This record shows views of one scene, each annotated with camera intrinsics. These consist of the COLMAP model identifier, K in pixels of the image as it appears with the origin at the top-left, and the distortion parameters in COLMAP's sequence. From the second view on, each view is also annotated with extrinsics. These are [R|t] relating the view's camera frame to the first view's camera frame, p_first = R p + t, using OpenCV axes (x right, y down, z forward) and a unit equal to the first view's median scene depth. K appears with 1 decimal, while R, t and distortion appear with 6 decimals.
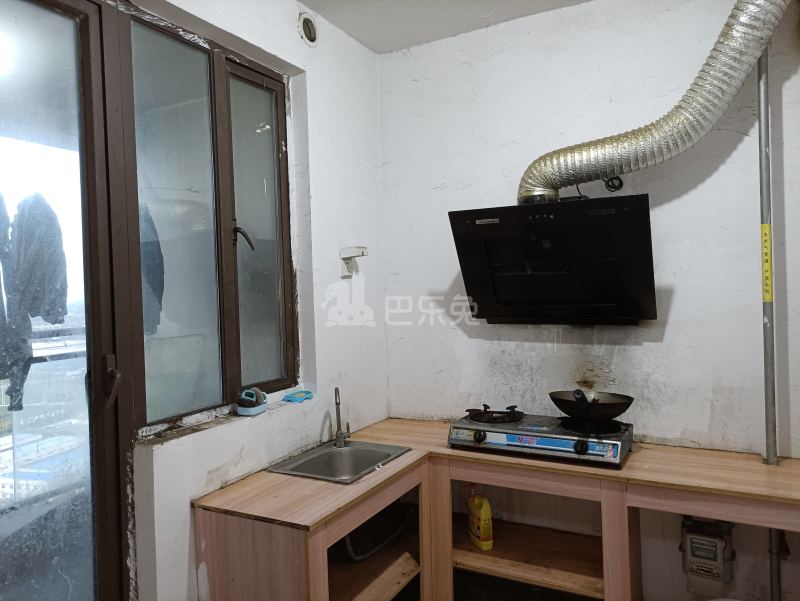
lens RADIAL K [[582.3, 0, 400.0], [0, 582.3, 300.5], [0, 0, 1]] dist [0.068088, -0.070425]
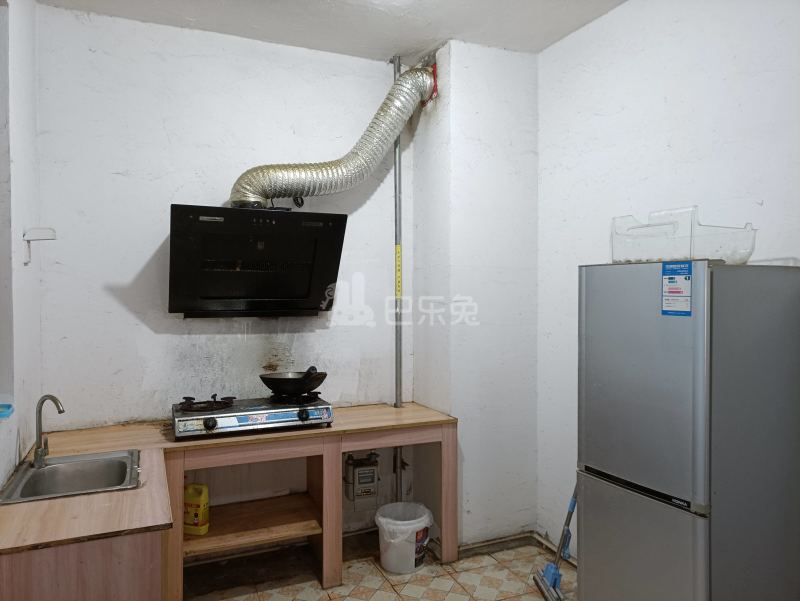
lens RADIAL K [[582.3, 0, 400.0], [0, 582.3, 300.5], [0, 0, 1]] dist [0.068088, -0.070425]
pose [[0.622586, 0.010362, 0.782483, -0.466026], [-0.000812, 0.999920, -0.012595, 0.024664], [-0.782551, 0.007206, 0.622545, 0.078669]]
